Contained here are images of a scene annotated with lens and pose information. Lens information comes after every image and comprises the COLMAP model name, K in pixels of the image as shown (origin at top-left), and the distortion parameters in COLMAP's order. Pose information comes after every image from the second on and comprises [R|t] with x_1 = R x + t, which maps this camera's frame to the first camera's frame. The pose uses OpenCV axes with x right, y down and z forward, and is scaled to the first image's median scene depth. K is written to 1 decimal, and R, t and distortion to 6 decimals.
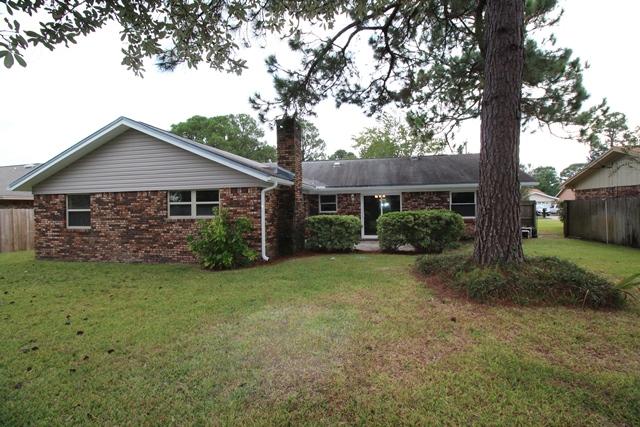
lens RADIAL K [[296.3, 0, 322.6], [0, 296.3, 206.9], [0, 0, 1]] dist [0.002190, -0.013161]
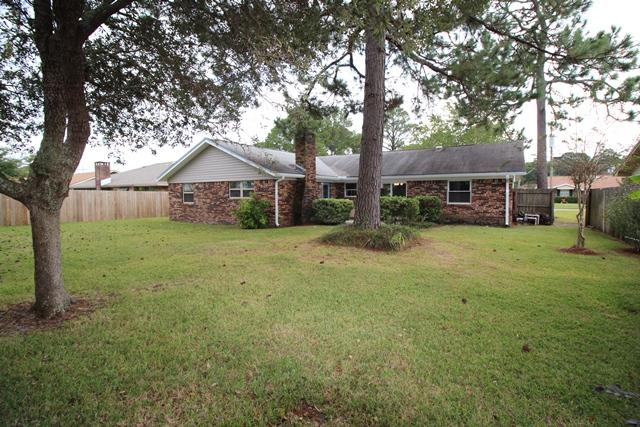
lens RADIAL K [[296.3, 0, 322.6], [0, 296.3, 206.9], [0, 0, 1]] dist [0.002190, -0.013161]
pose [[0.938428, 0.029564, -0.344207, 0.510947], [-0.011766, 0.998489, 0.053684, -0.007873], [0.345274, -0.046329, 0.937358, -0.352113]]
